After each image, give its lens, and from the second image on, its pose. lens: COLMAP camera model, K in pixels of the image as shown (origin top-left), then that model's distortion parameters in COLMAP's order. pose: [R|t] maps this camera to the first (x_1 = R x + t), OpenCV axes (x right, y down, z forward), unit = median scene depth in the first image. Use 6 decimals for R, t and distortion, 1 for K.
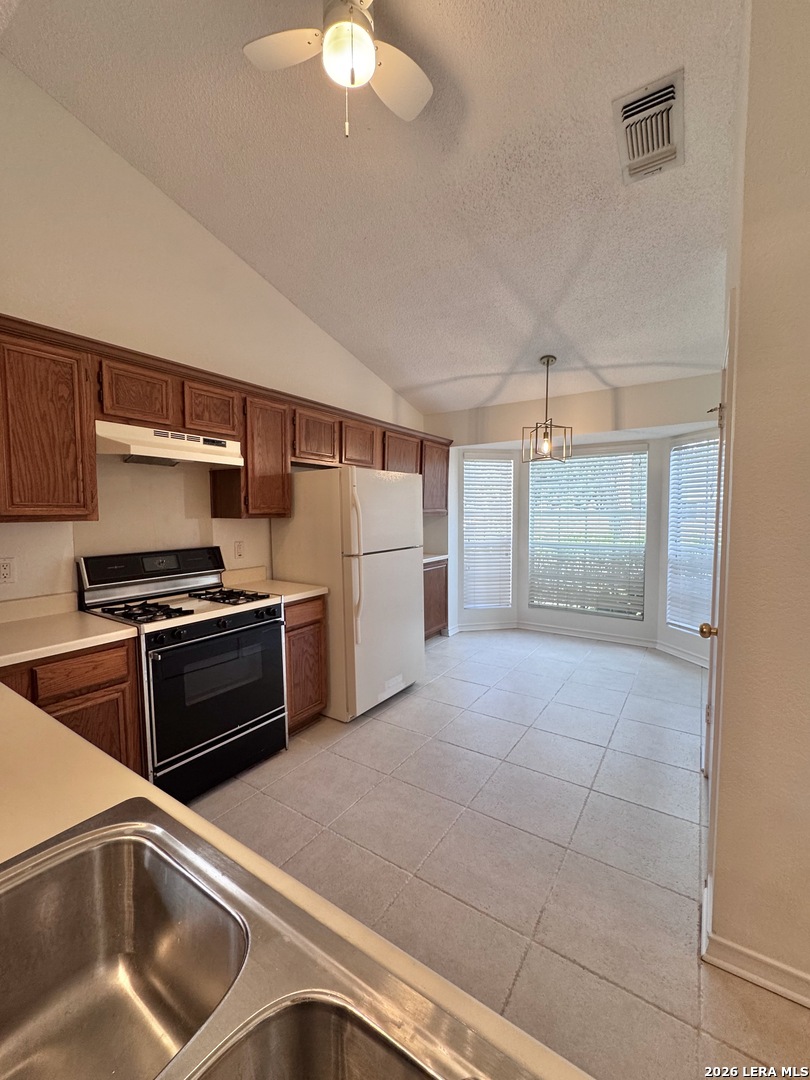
lens RADIAL K [[433.5, 0, 420.3], [0, 433.5, 538.4], [0, 0, 1]] dist [-0.001929, 0.000250]
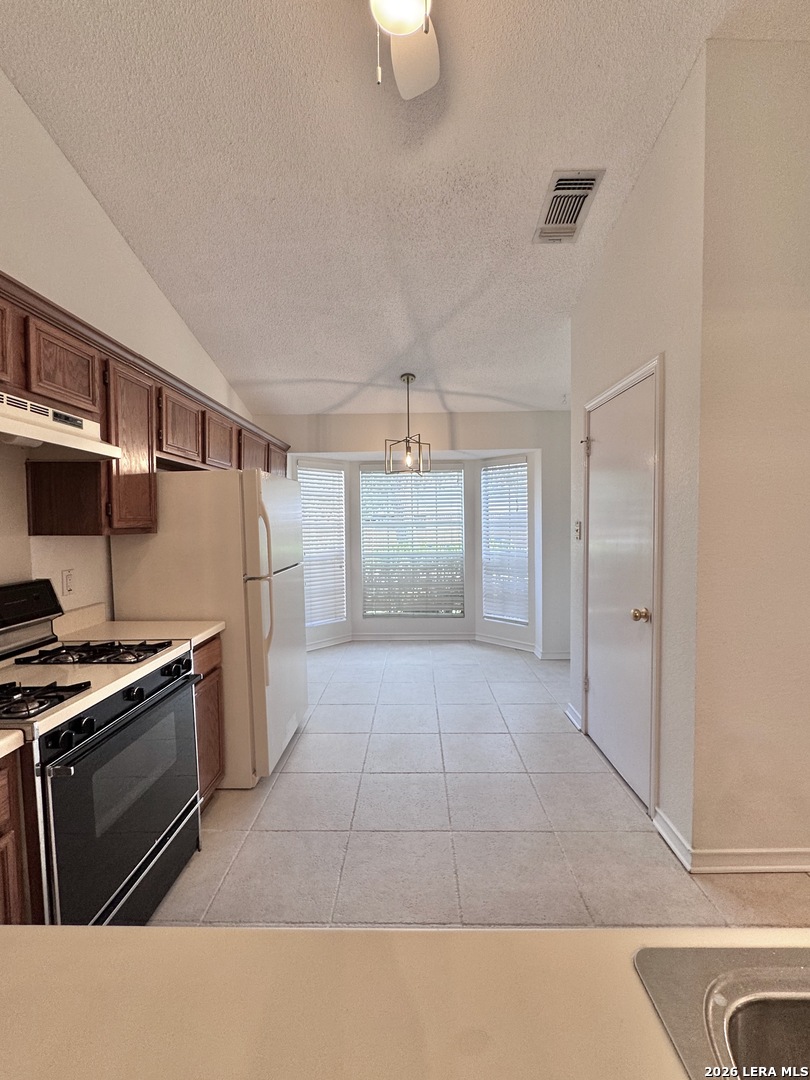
lens RADIAL K [[433.5, 0, 407.1], [0, 433.5, 539.0], [0, 0, 1]] dist [-0.001929, 0.000250]
pose [[0.848622, -0.026315, 0.528345, -0.321071], [0.039553, 0.999123, -0.013765, -0.010607], [-0.527519, 0.032579, 0.848918, 0.150014]]
